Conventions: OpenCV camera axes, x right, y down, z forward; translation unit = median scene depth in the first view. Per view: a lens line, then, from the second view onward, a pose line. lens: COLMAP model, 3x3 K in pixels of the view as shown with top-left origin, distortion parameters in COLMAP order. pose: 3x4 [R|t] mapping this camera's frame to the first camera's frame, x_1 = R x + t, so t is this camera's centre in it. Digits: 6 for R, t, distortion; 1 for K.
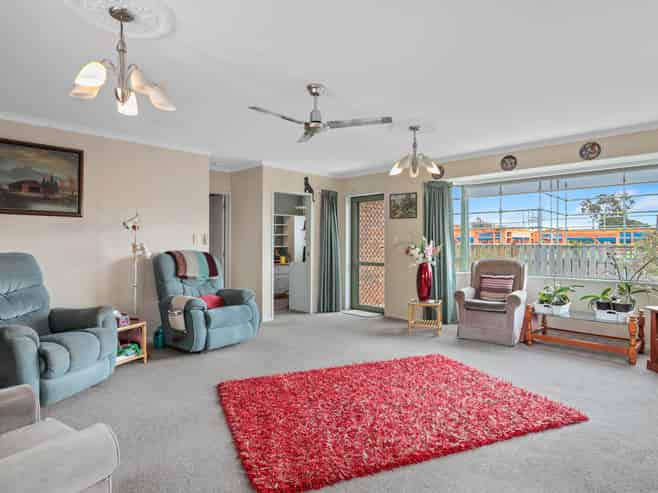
lens RADIAL K [[388.0, 0, 328.7], [0, 388.0, 243.8], [0, 0, 1]] dist [0.003228, -0.000215]
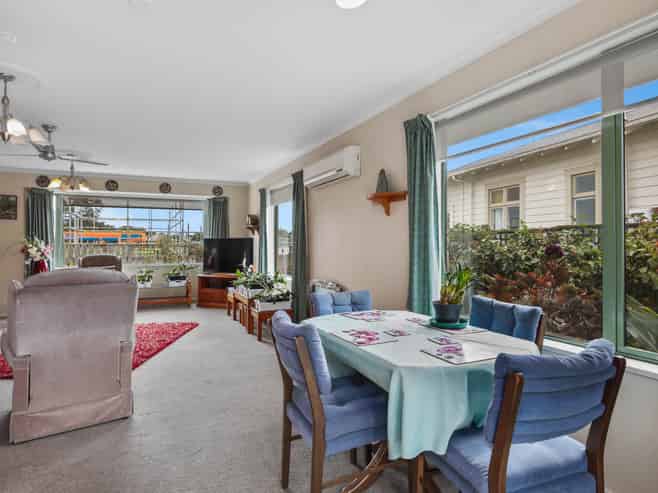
lens RADIAL K [[388.0, 0, 328.8], [0, 388.0, 244.5], [0, 0, 1]] dist [0.003228, -0.000215]
pose [[0.350432, -0.006136, 0.936568, -0.587214], [0.002576, 0.999981, 0.005588, -0.000592], [-0.936585, 0.000454, 0.350441, -0.230124]]
